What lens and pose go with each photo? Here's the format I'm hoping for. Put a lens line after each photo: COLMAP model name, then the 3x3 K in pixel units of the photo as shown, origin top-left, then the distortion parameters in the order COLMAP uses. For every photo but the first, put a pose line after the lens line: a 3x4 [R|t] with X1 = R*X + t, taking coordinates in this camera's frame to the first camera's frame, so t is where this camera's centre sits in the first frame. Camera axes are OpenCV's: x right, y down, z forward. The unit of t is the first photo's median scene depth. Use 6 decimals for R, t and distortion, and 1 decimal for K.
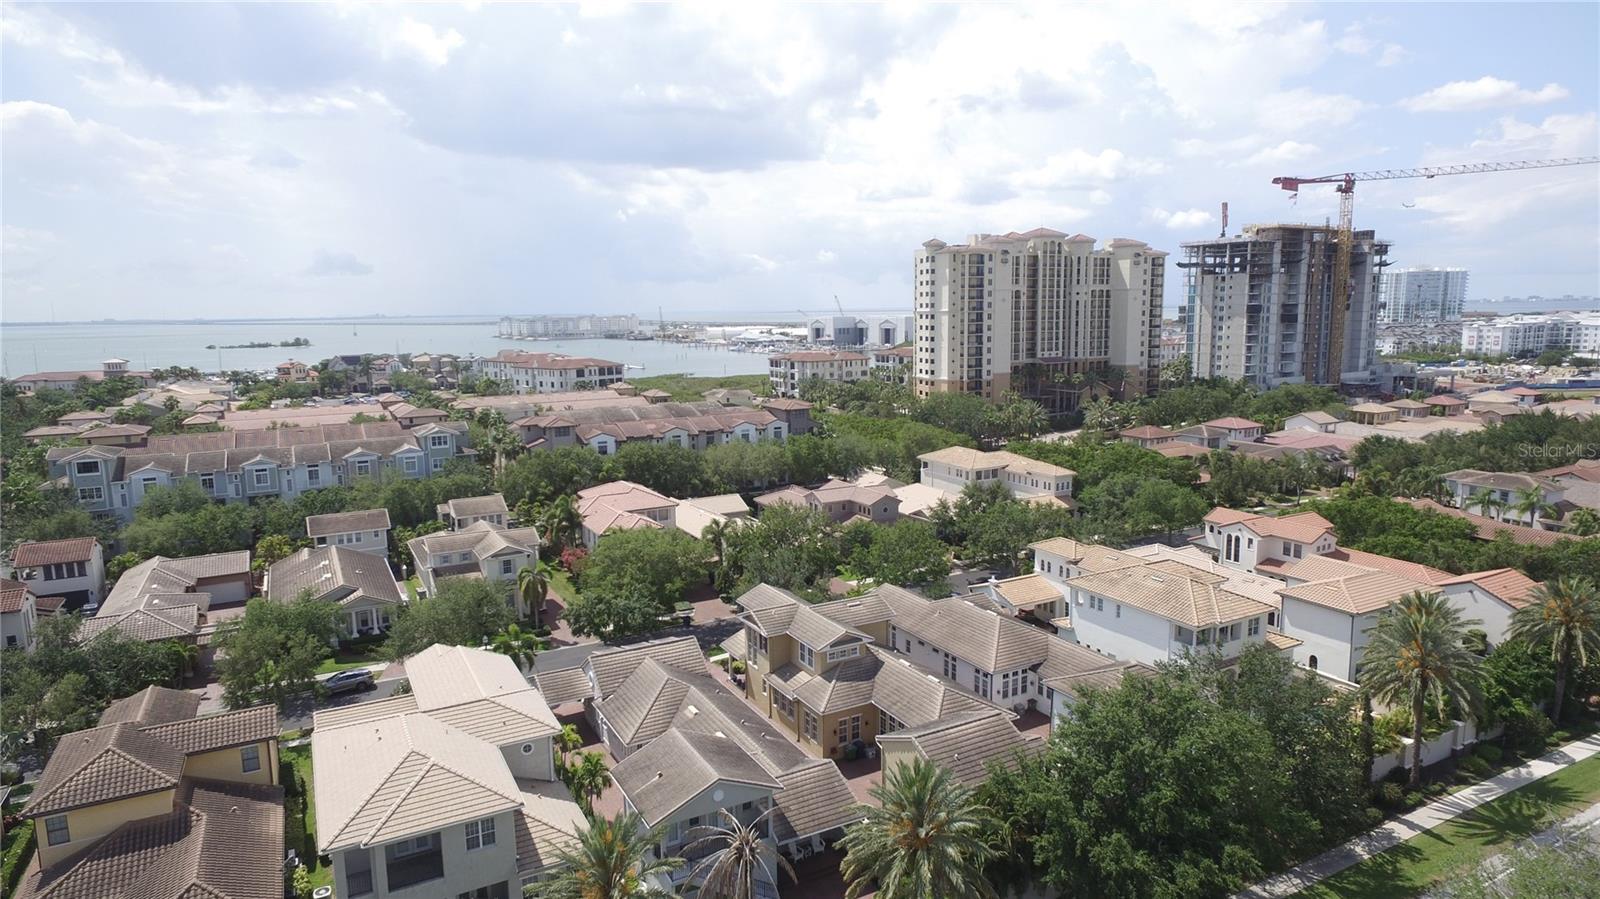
lens RADIAL K [[928.0, 0, 791.0], [0, 928.0, 447.0], [0, 0, 1]] dist [-0.014081, 0.016064]
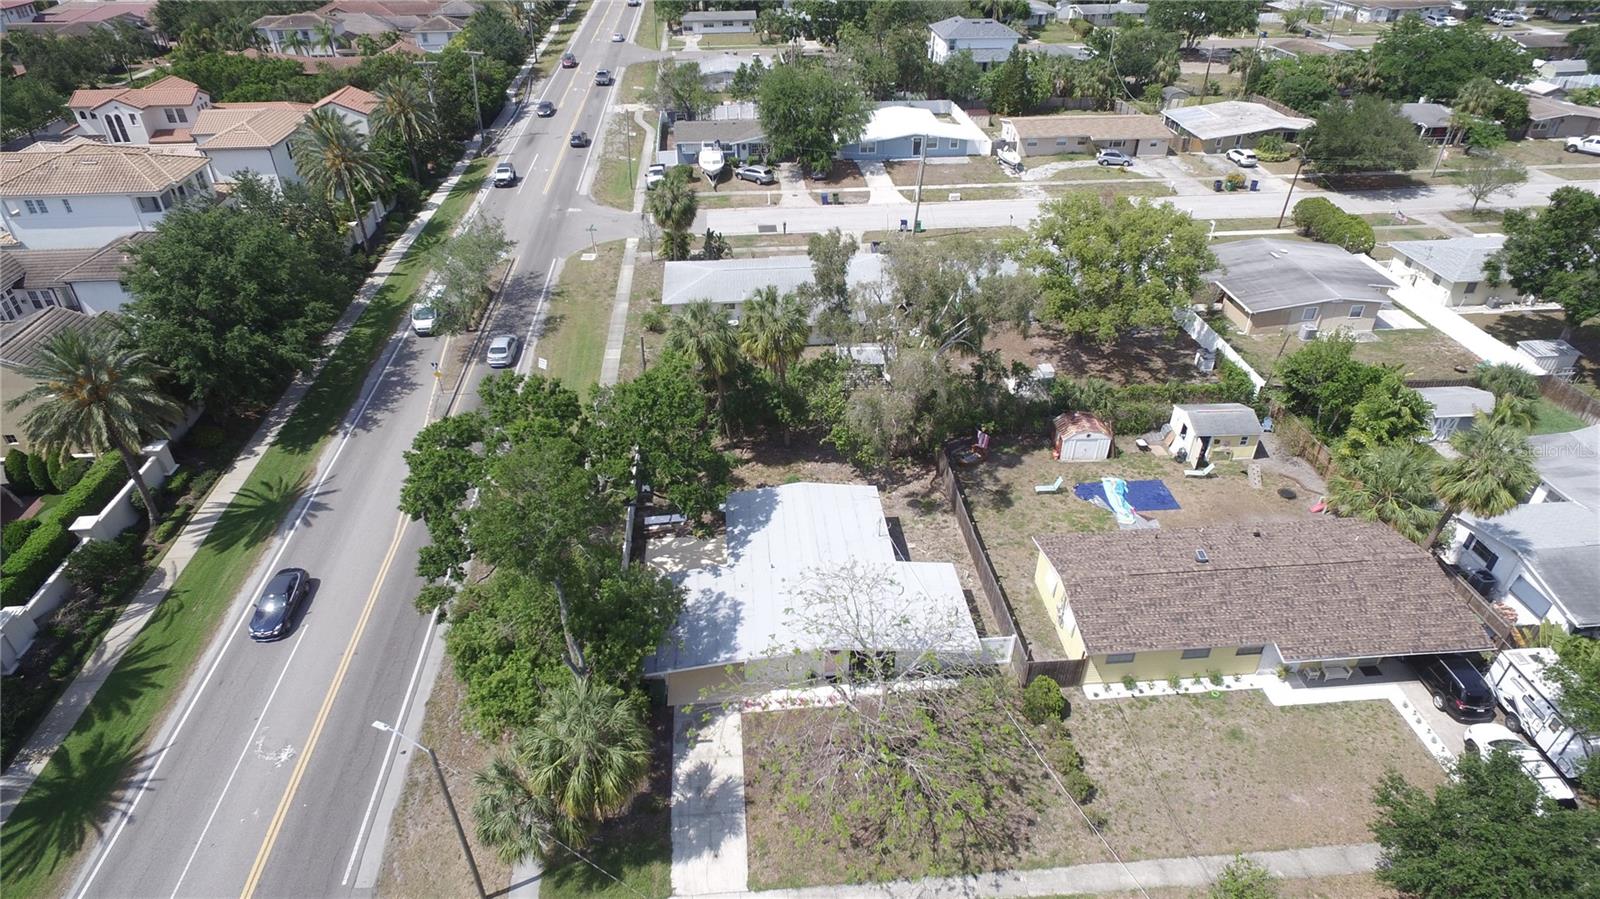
lens RADIAL K [[928.0, 0, 788.6], [0, 928.0, 447.6], [0, 0, 1]] dist [-0.014081, 0.016064]
pose [[0.400679, -0.498851, 0.768508, -0.212119], [0.134183, 0.861688, 0.489376, 0.016722], [-0.906339, -0.092962, 0.412198, -0.126556]]
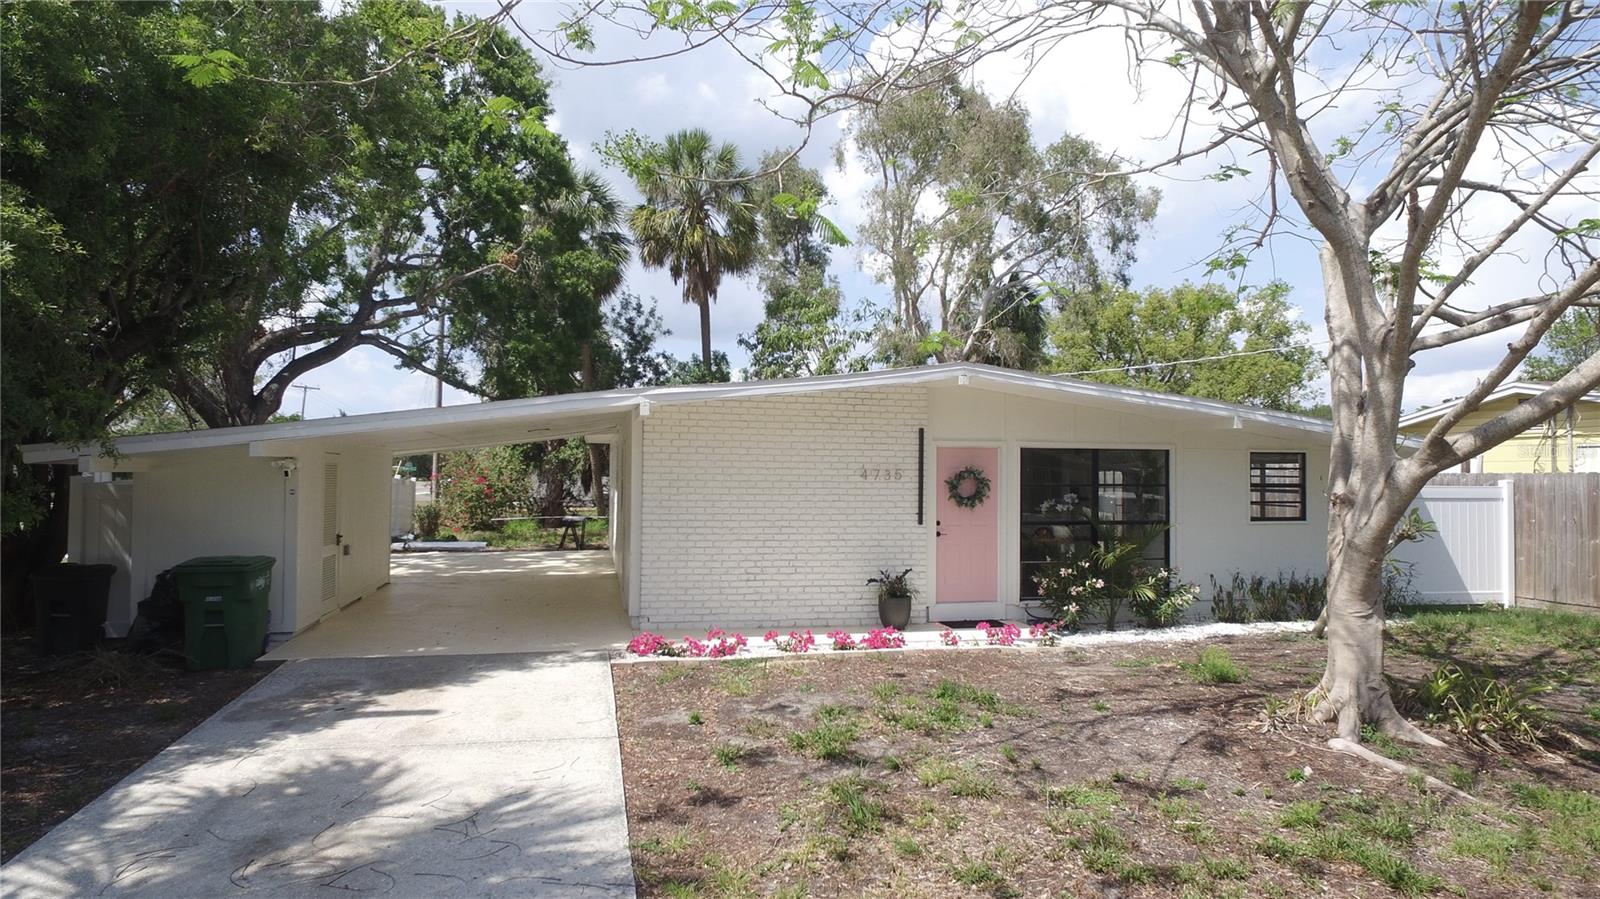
lens RADIAL K [[928.0, 0, 789.9], [0, 928.0, 447.8], [0, 0, 1]] dist [-0.014081, 0.016064]
pose [[0.272247, 0.044801, 0.961184, -0.011052], [0.128152, 0.988328, -0.082364, 0.361140], [-0.953655, 0.145601, 0.263328, 0.035031]]
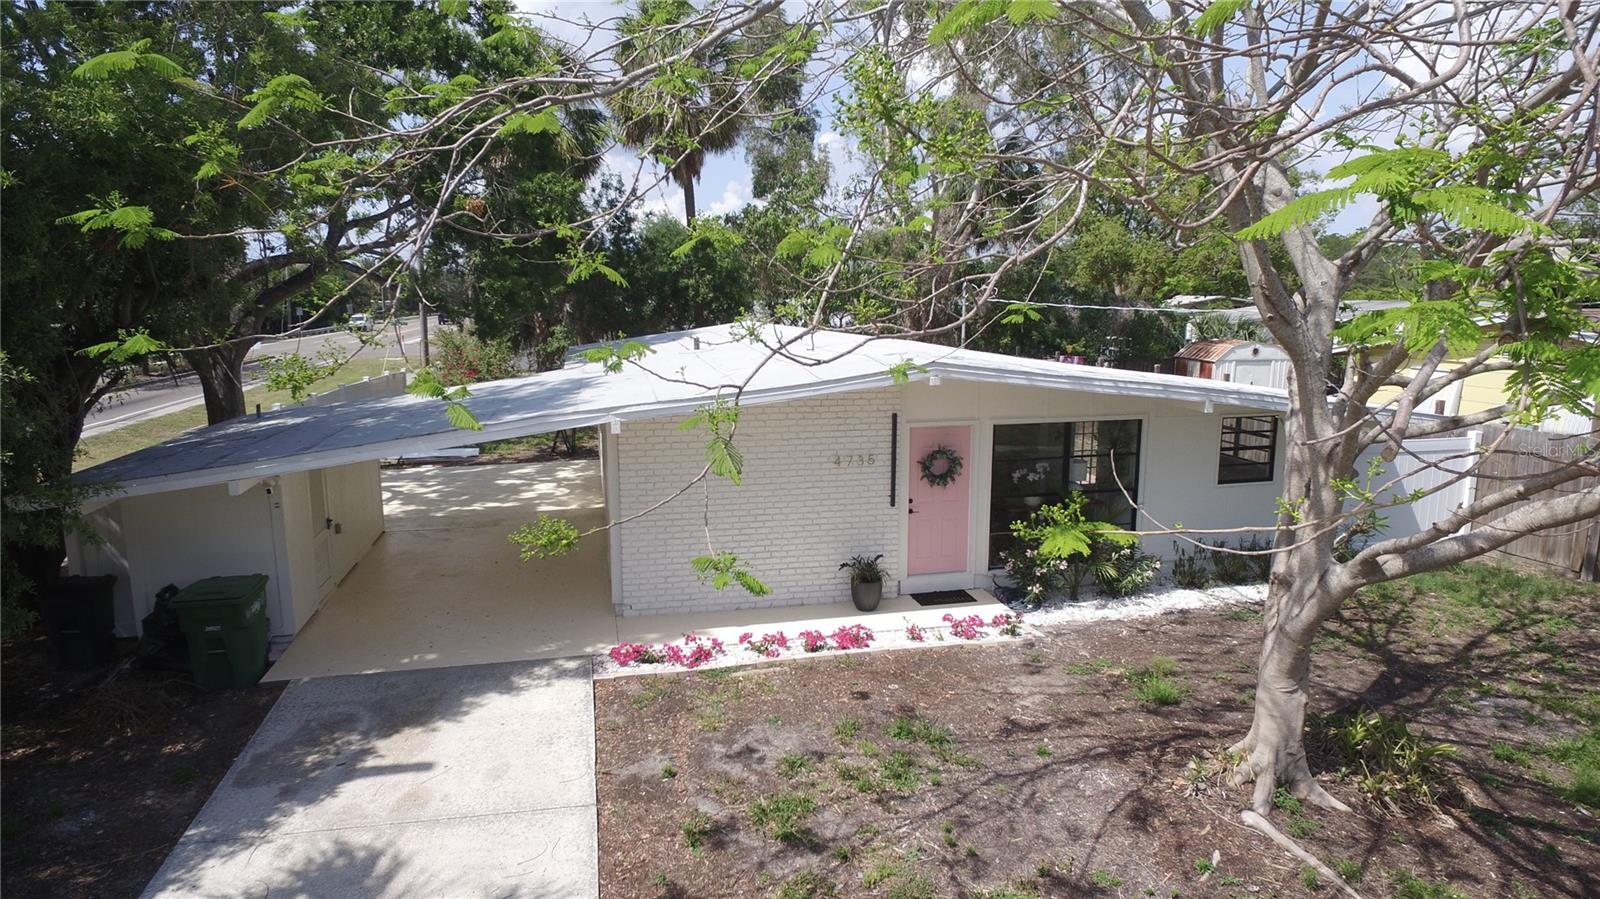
lens RADIAL K [[928.0, 0, 790.0], [0, 928.0, 449.6], [0, 0, 1]] dist [-0.014081, 0.016064]
pose [[0.271670, -0.146631, 0.951154, -0.010485], [0.140172, 0.983814, 0.111630, 0.337786], [-0.952128, 0.102999, 0.287827, 0.027987]]
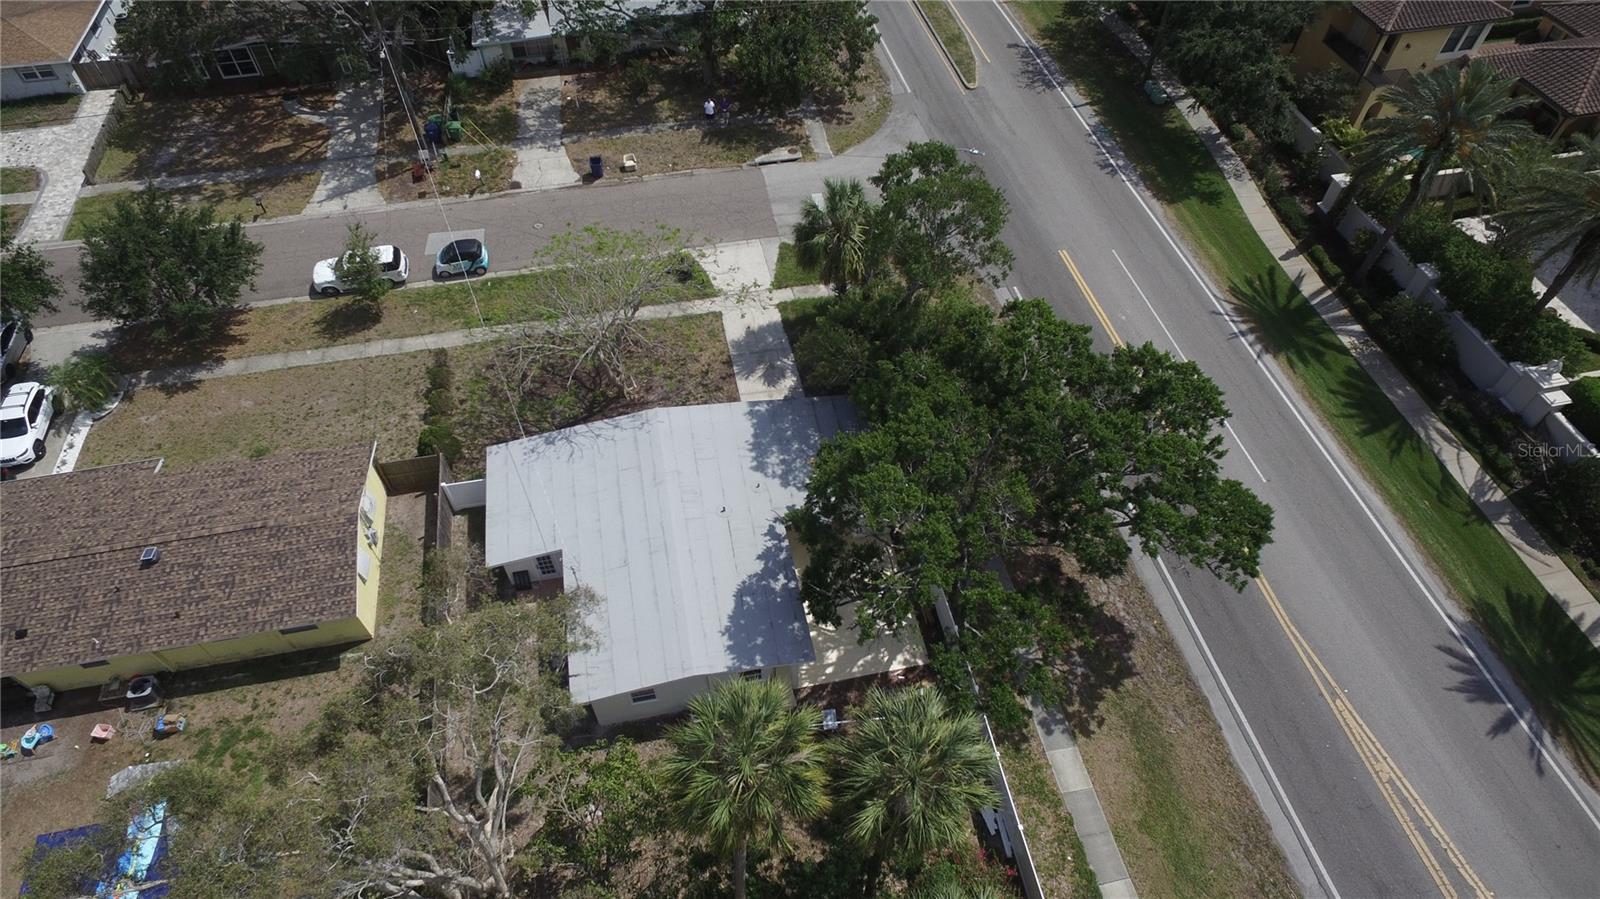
lens RADIAL K [[928.0, 0, 793.8], [0, 928.0, 448.3], [0, 0, 1]] dist [-0.014081, 0.016064]
pose [[-0.286262, 0.752911, -0.592604, 0.377272], [-0.132586, 0.581409, 0.802735, -0.020531], [0.948934, 0.308363, -0.066610, 0.145032]]
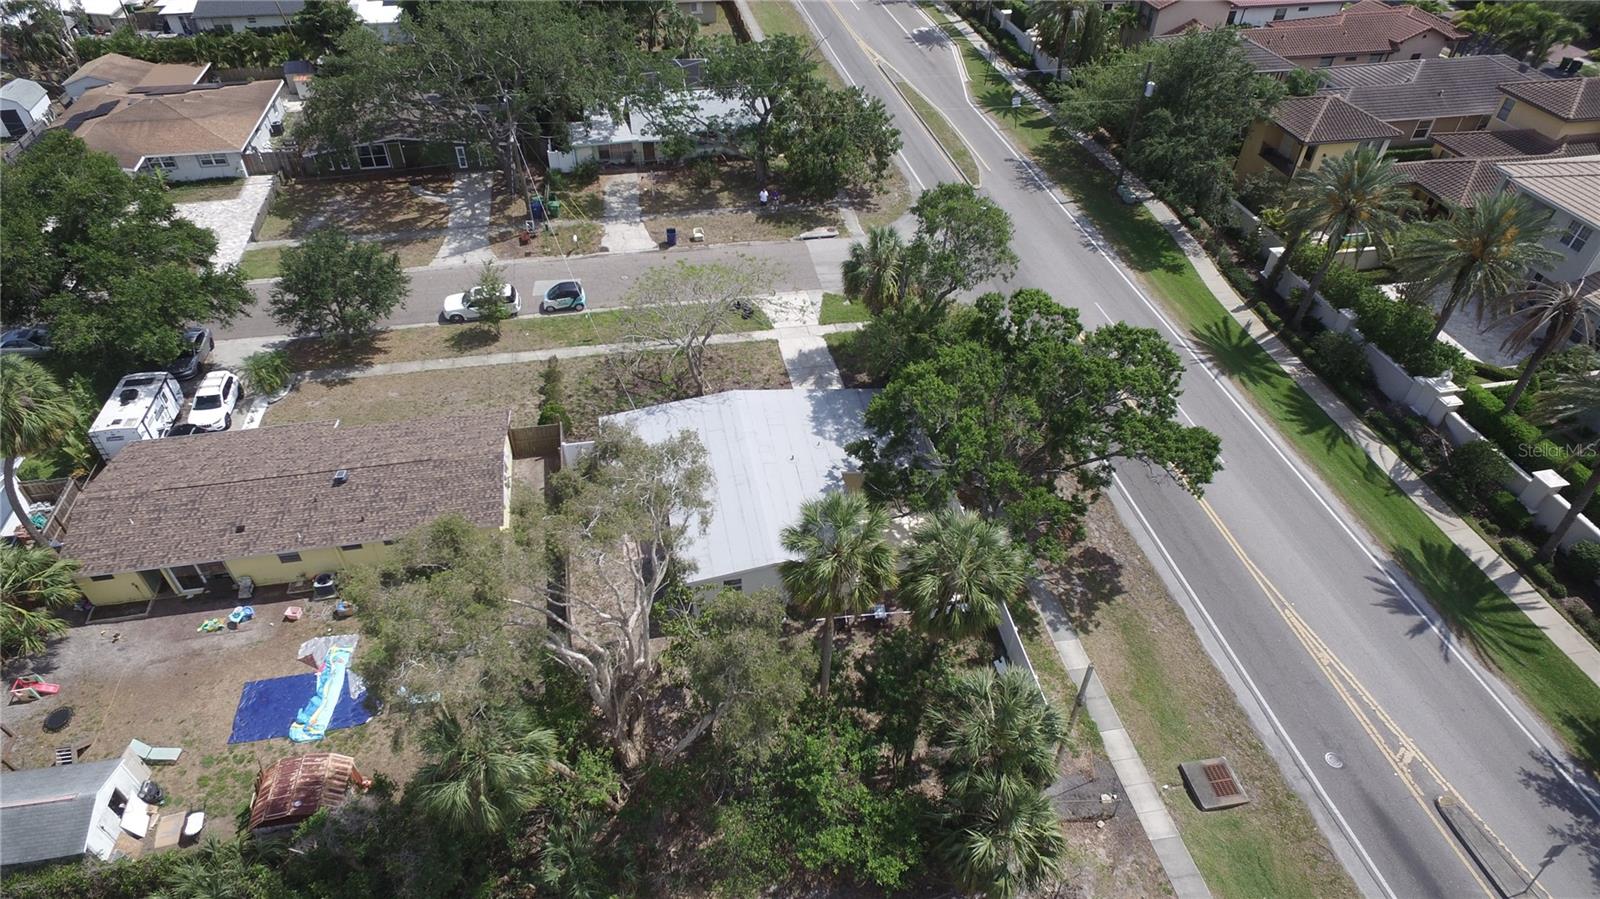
lens RADIAL K [[928.0, 0, 797.0], [0, 928.0, 446.0], [0, 0, 1]] dist [-0.014081, 0.016064]
pose [[-0.292754, 0.638377, -0.711877, 0.528935], [-0.150133, 0.704573, 0.693568, -0.034923], [0.944328, 0.309921, -0.110425, 0.154165]]
